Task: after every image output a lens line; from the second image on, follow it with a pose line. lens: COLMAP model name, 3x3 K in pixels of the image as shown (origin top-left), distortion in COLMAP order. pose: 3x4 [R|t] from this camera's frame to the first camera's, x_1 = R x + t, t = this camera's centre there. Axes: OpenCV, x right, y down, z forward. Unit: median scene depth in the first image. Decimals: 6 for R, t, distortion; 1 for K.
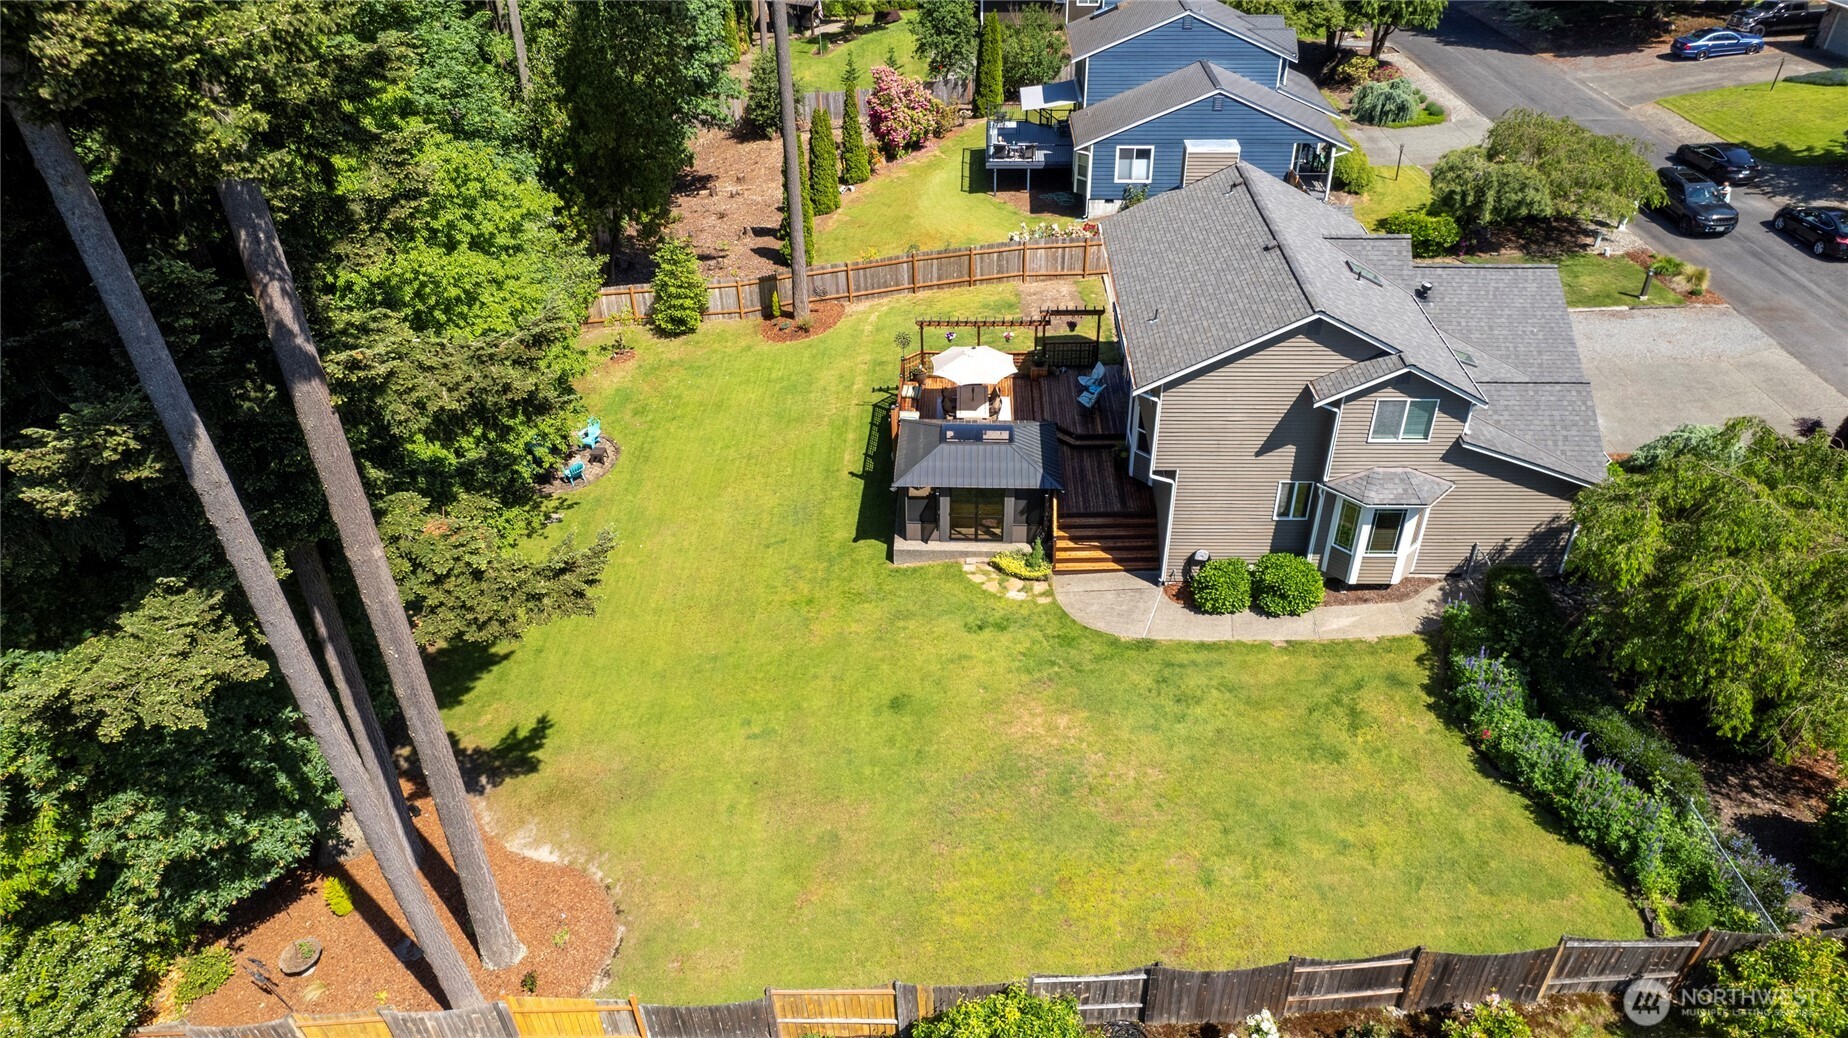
lens RADIAL K [[1188.4, 0, 925.9], [0, 1188.4, 525.4], [0, 0, 1]] dist [-0.080530, 0.074437]
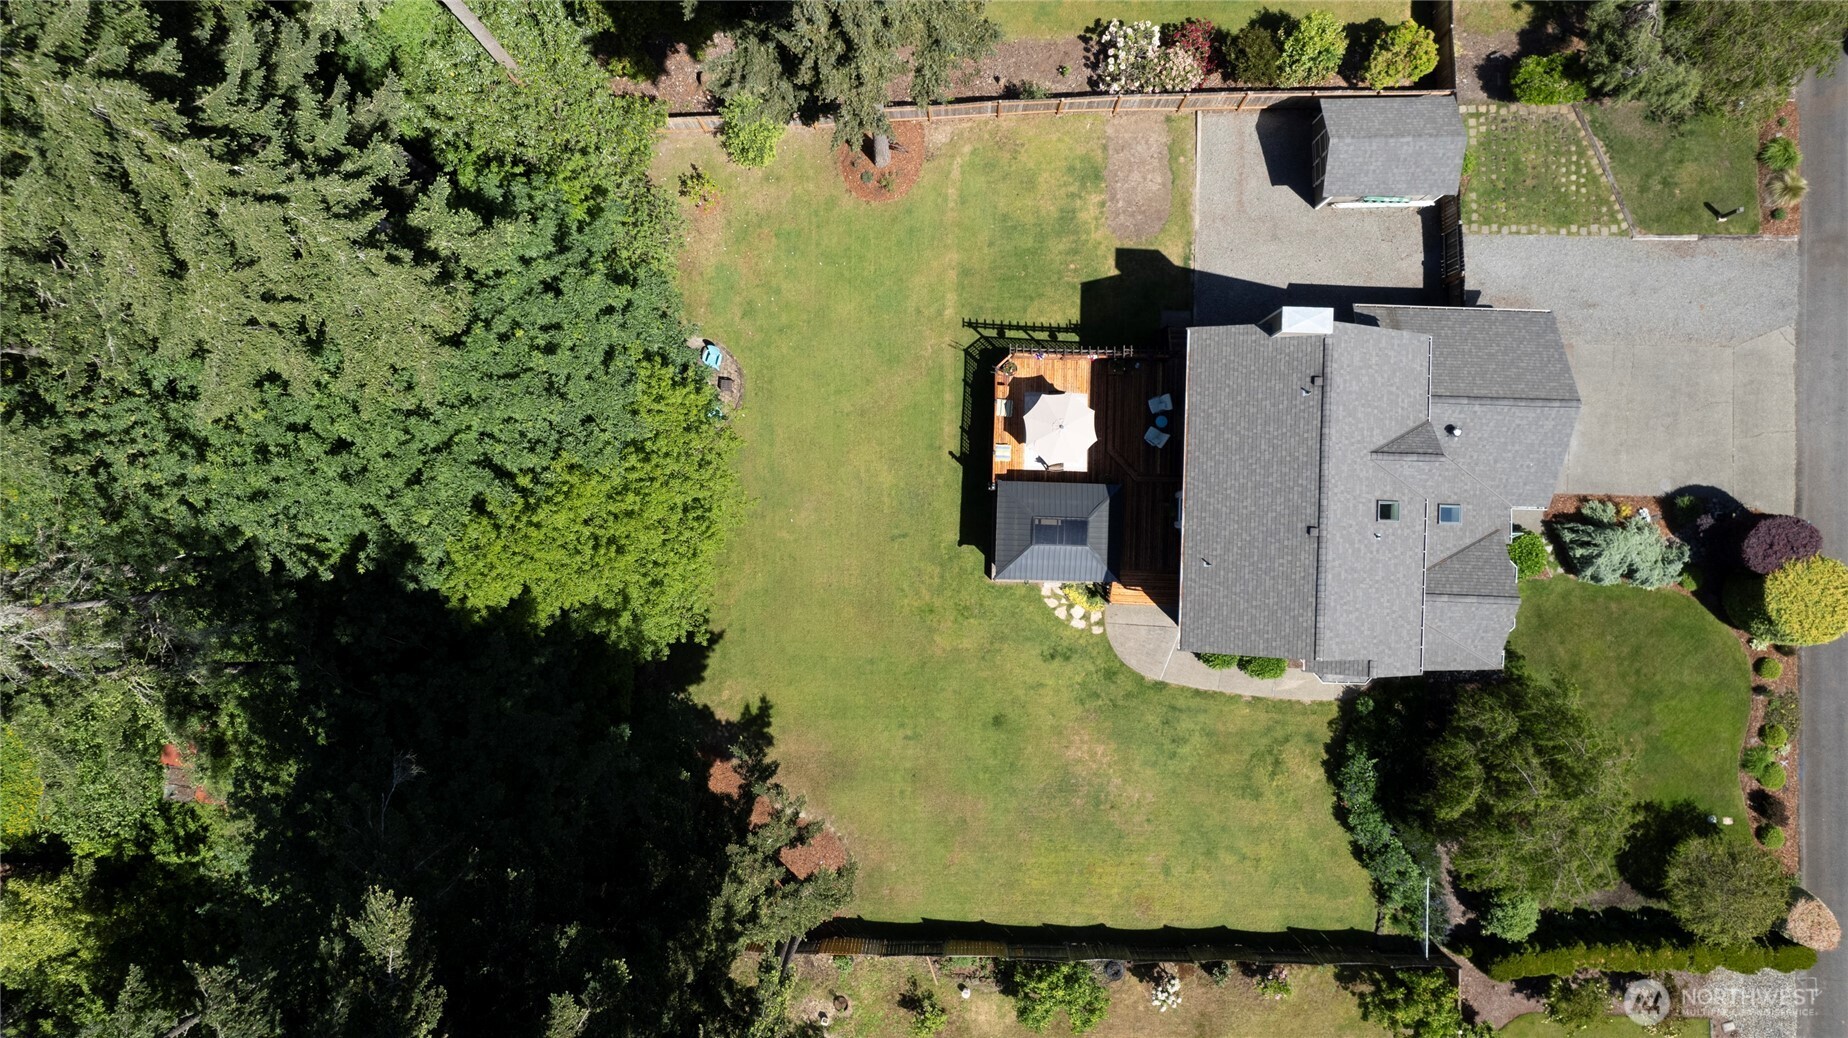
lens RADIAL K [[1188.4, 0, 925.9], [0, 1188.4, 525.4], [0, 0, 1]] dist [-0.080530, 0.074437]
pose [[0.999921, -0.012597, 0.000115, -0.114671], [0.007096, 0.570749, 0.821094, -1.281073], [-0.010409, -0.821028, 0.570793, 0.309238]]
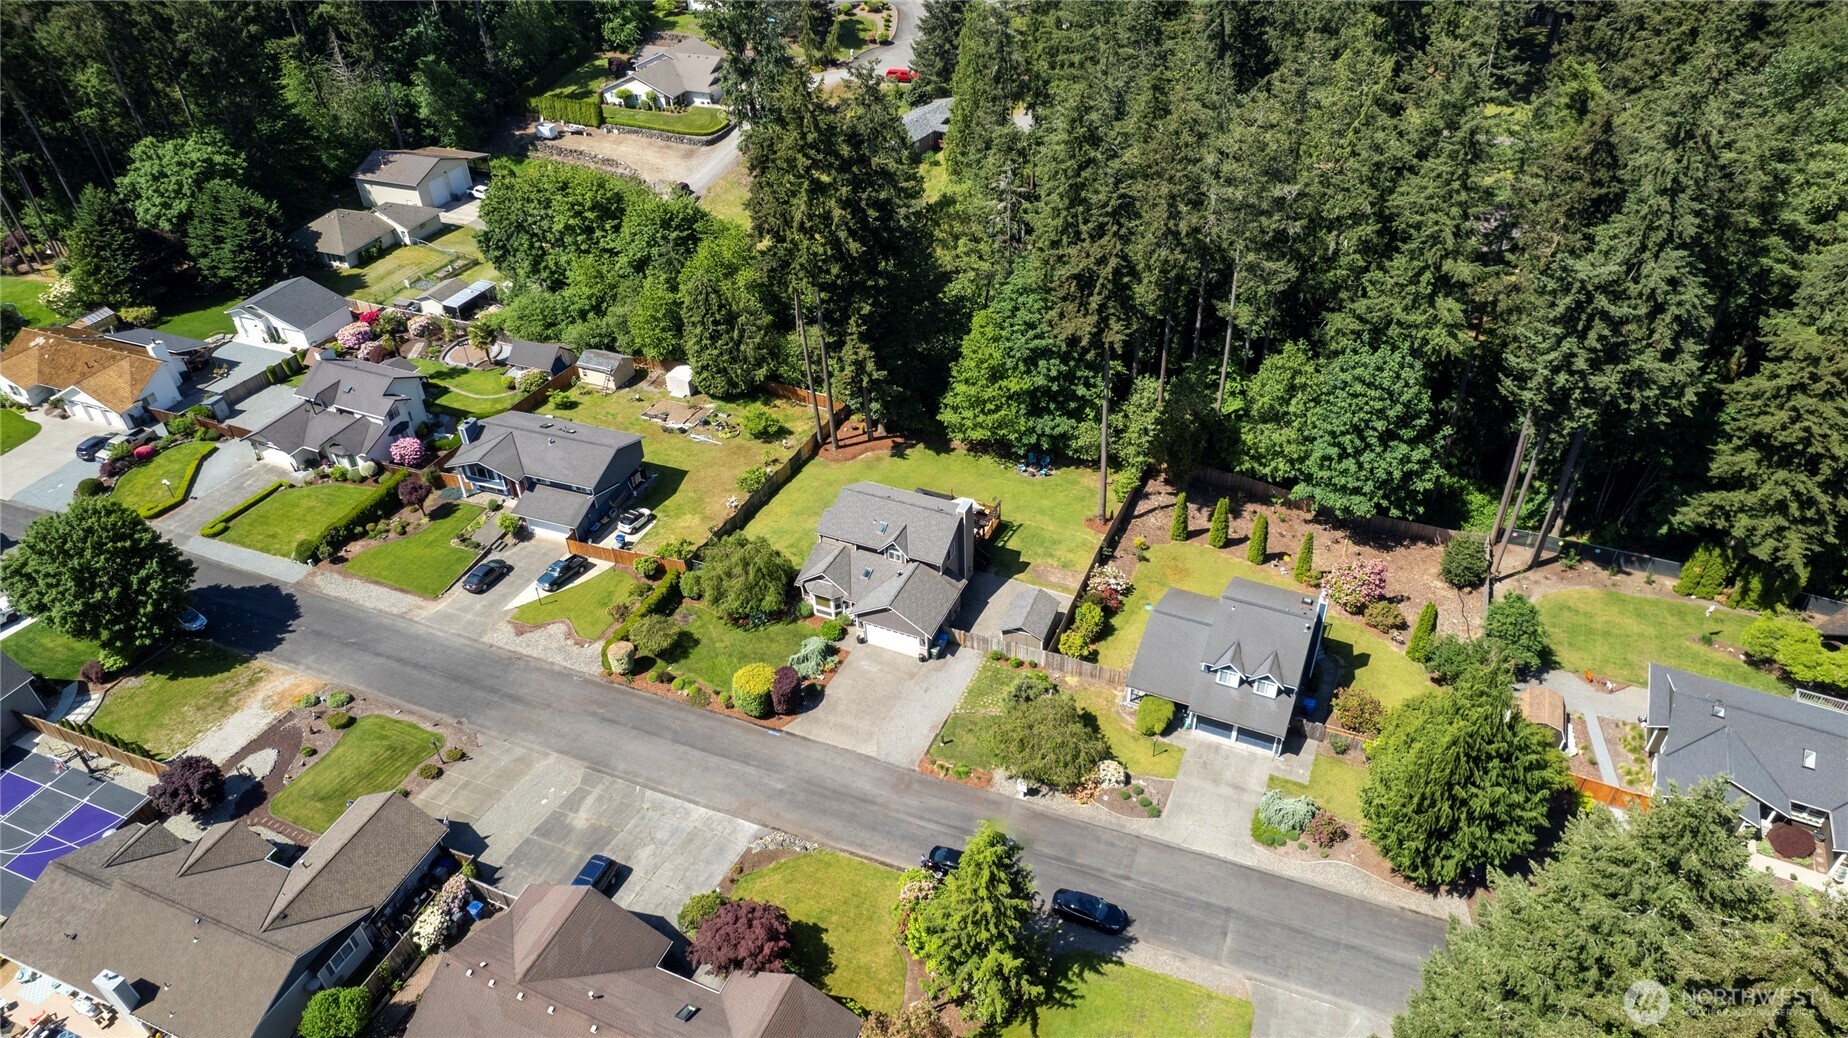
lens RADIAL K [[1188.4, 0, 925.9], [0, 1188.4, 525.4], [0, 0, 1]] dist [-0.080530, 0.074437]
pose [[-0.376456, 0.583951, -0.719223, 2.670763], [-0.503012, 0.523100, 0.688001, -2.510950], [0.777985, 0.620780, 0.096810, 0.826123]]
